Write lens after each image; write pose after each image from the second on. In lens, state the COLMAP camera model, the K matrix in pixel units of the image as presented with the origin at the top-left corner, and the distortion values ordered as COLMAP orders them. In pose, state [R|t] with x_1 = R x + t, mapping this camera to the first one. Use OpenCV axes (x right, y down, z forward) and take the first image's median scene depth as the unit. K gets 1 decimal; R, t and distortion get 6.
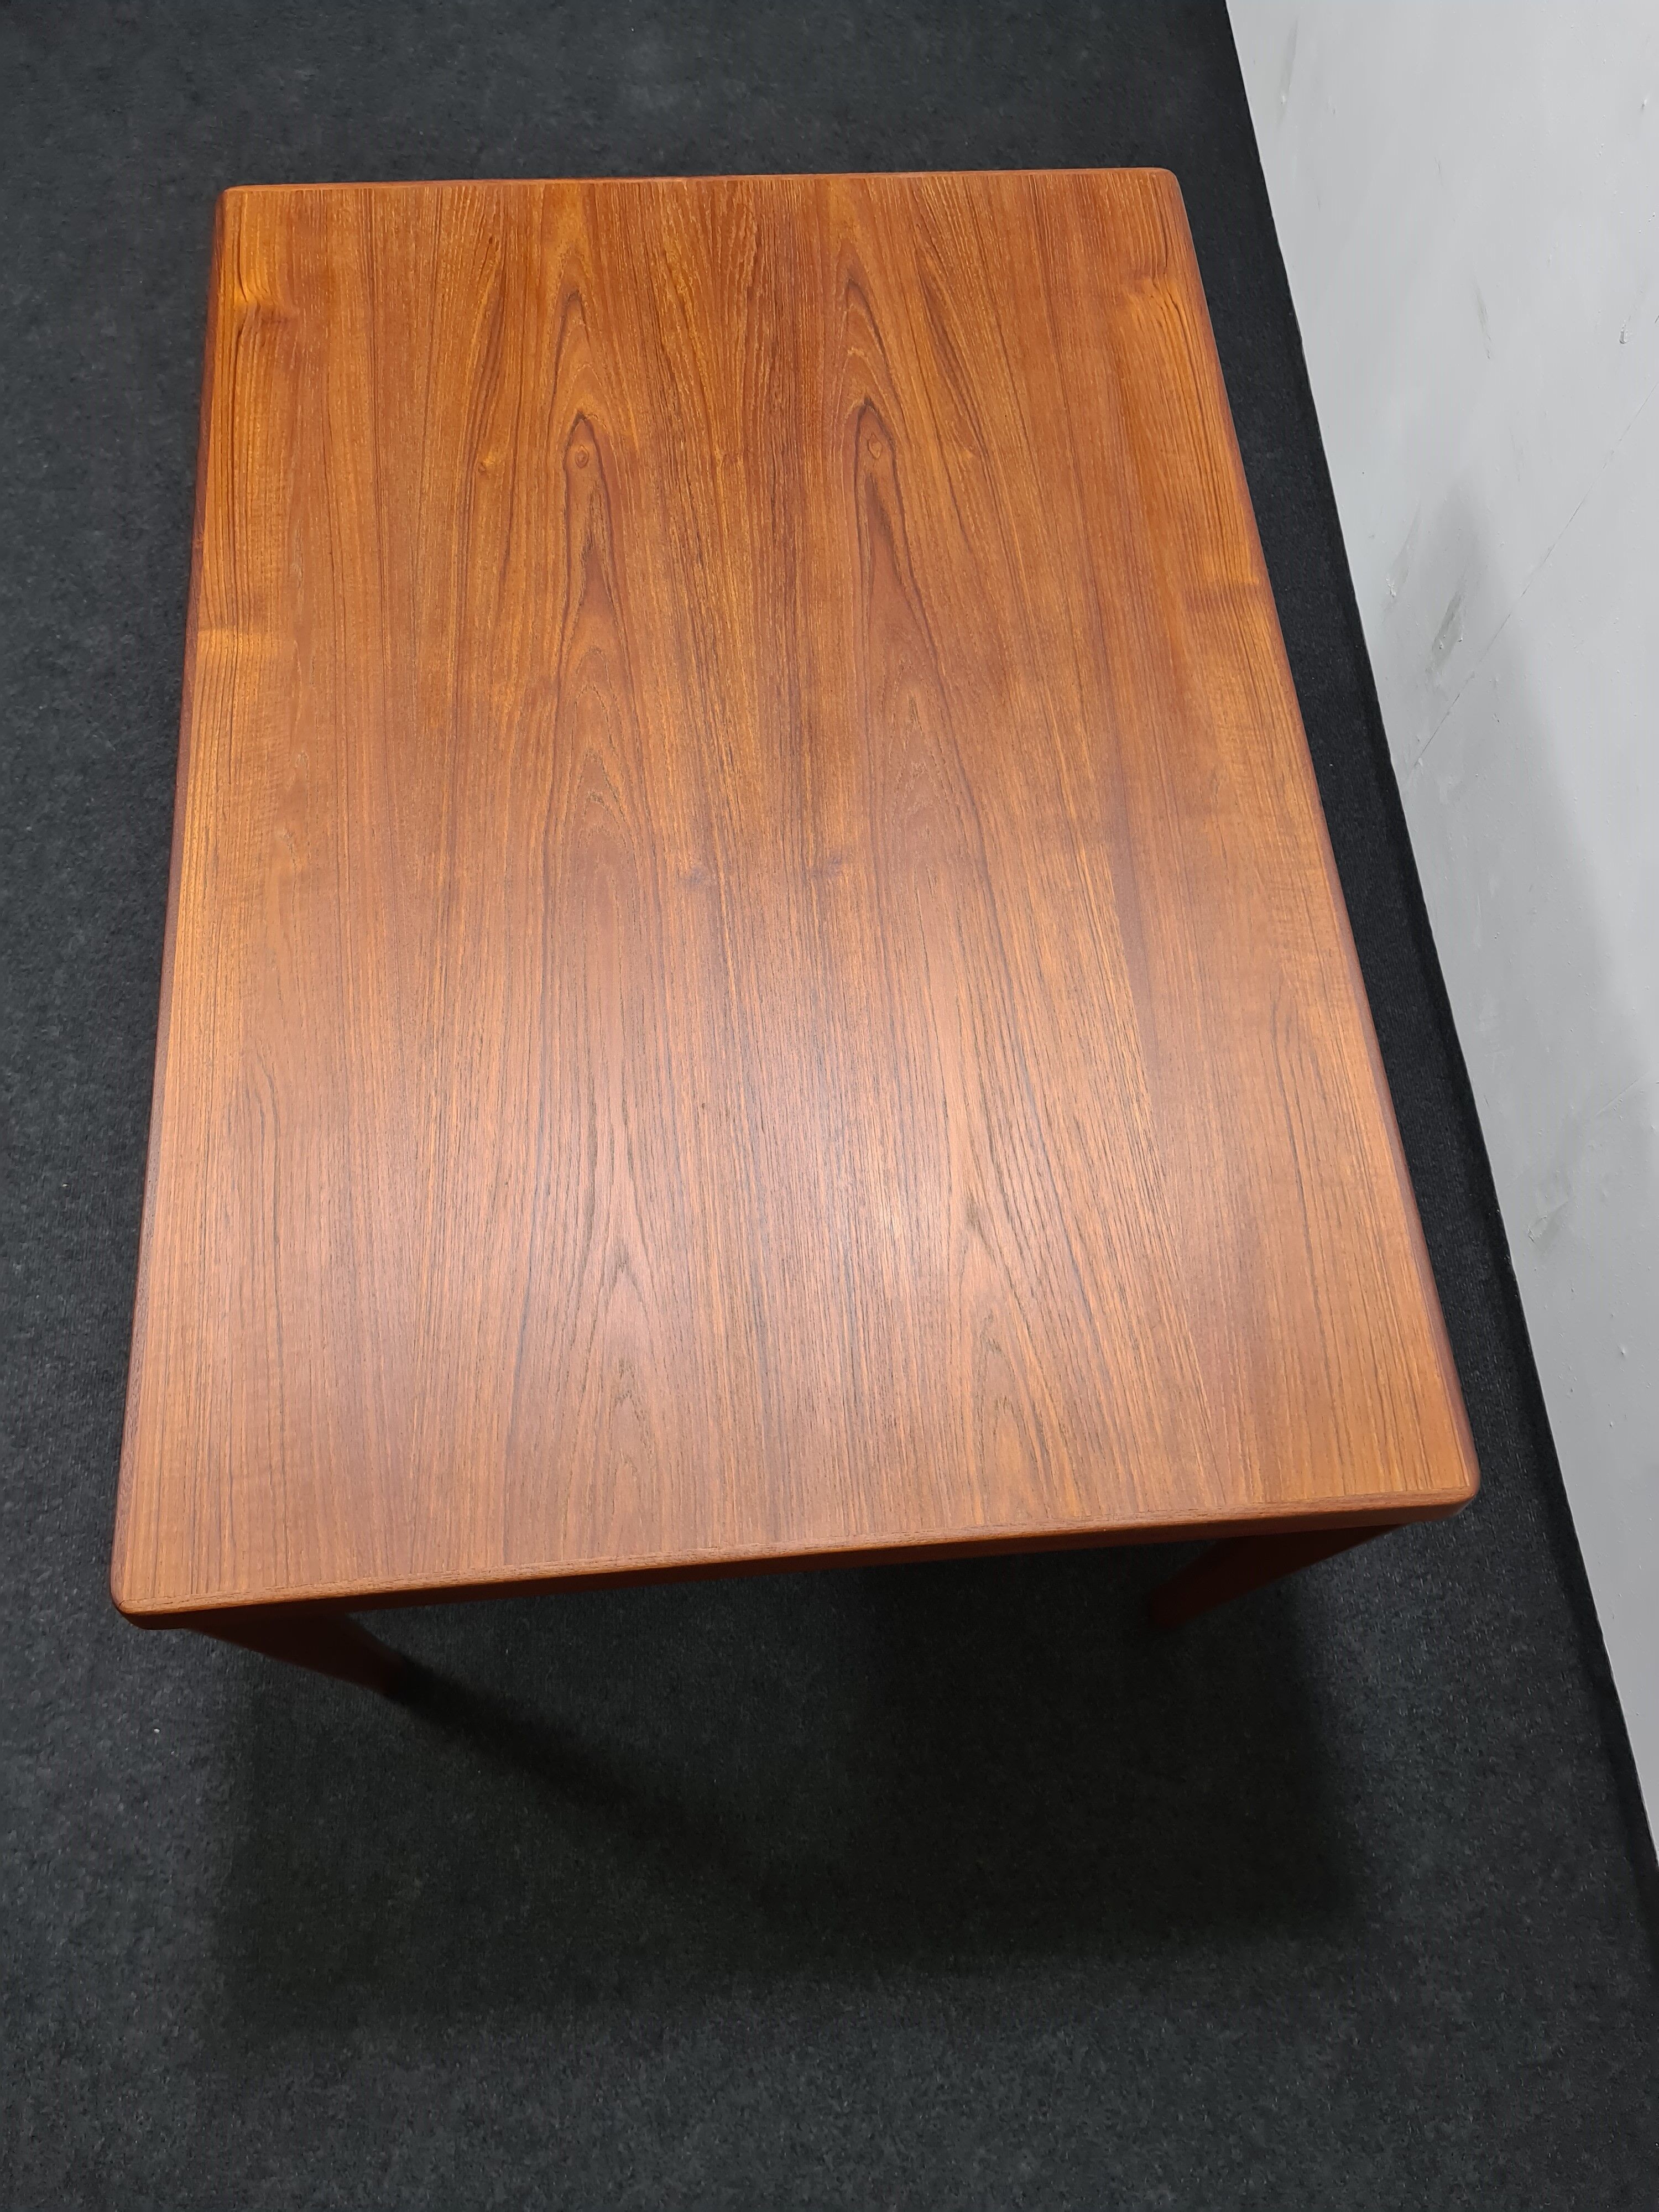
lens RADIAL K [[1613.5, 0, 829.5], [0, 1613.5, 1106.0], [0, 0, 1]] dist [0.105486, -0.123495]
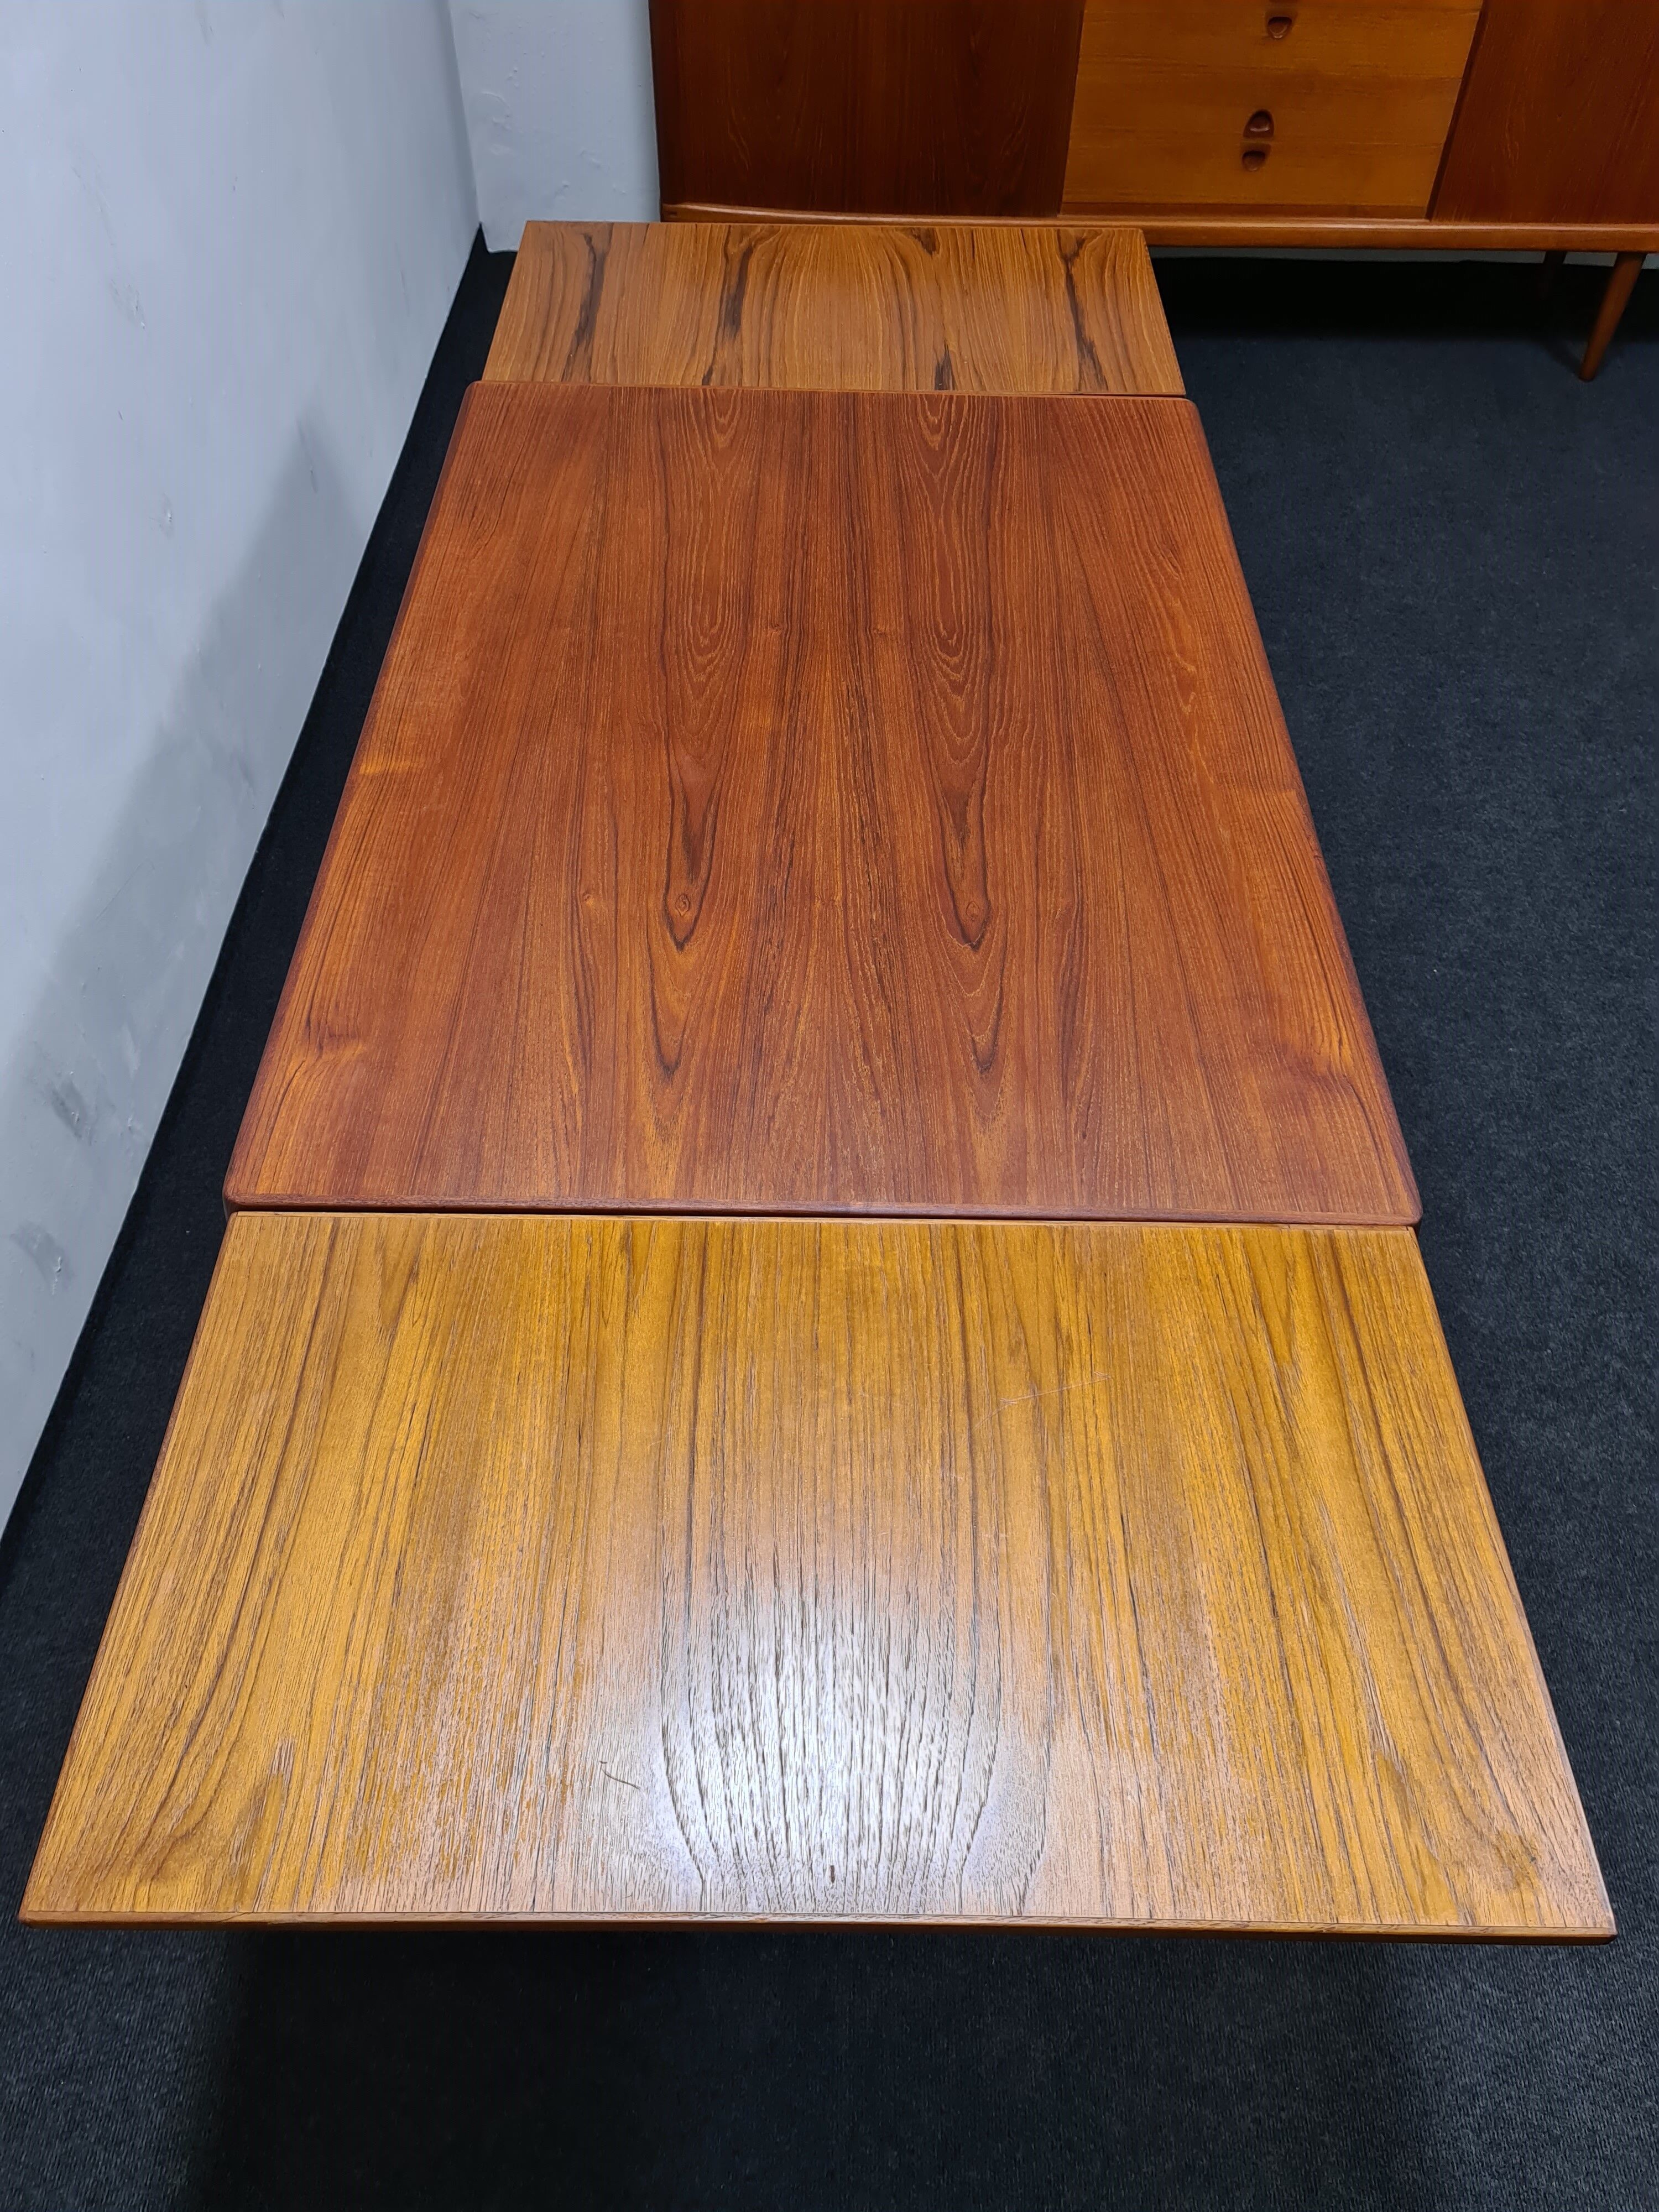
lens RADIAL K [[1613.5, 0, 829.5], [0, 1613.5, 1106.0], [0, 0, 1]] dist [0.105486, -0.123495]
pose [[-0.994870, -0.097987, 0.025134, -0.098301], [0.065956, -0.439930, 0.895607, -1.333723], [-0.076701, 0.892670, 0.444136, 0.658190]]
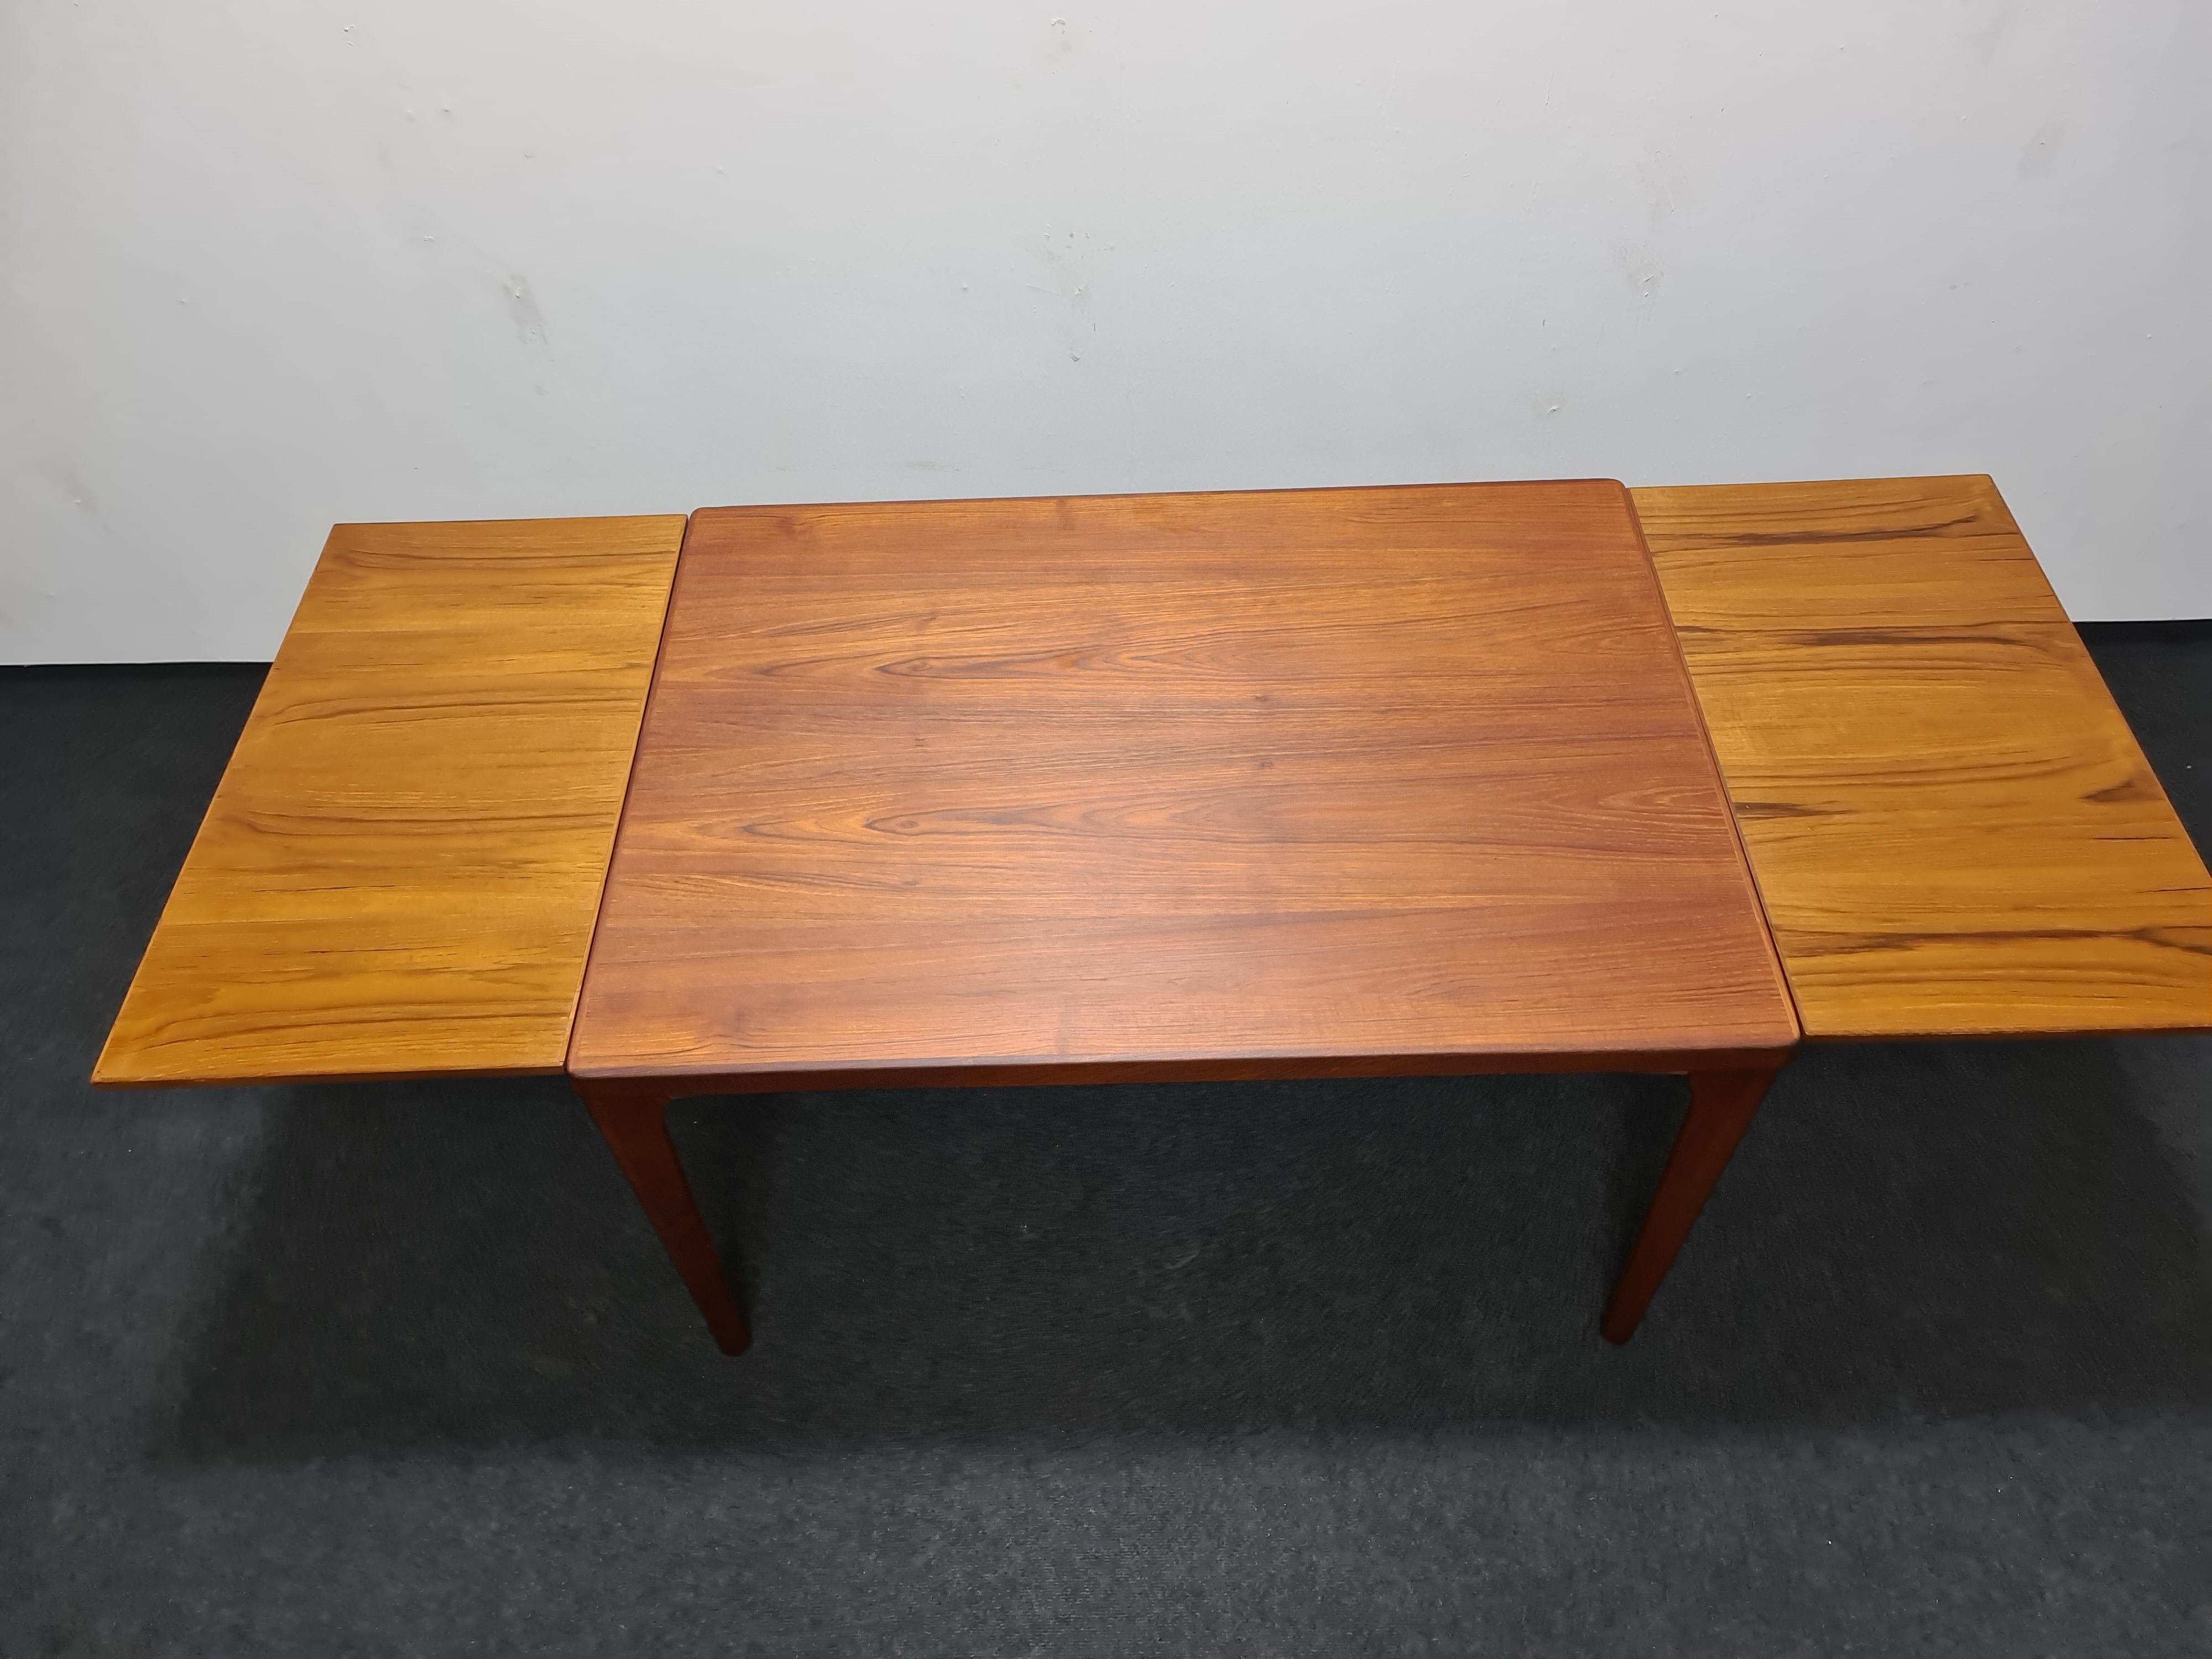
lens RADIAL K [[1613.5, 0, 1106.0], [0, 1613.5, 829.5], [0, 0, 1]] dist [0.105486, -0.123495]
pose [[0.069952, -0.794613, 0.603073, -0.934200], [0.927167, 0.274849, 0.254598, -0.567406], [-0.368060, 0.541339, 0.755965, -0.064982]]
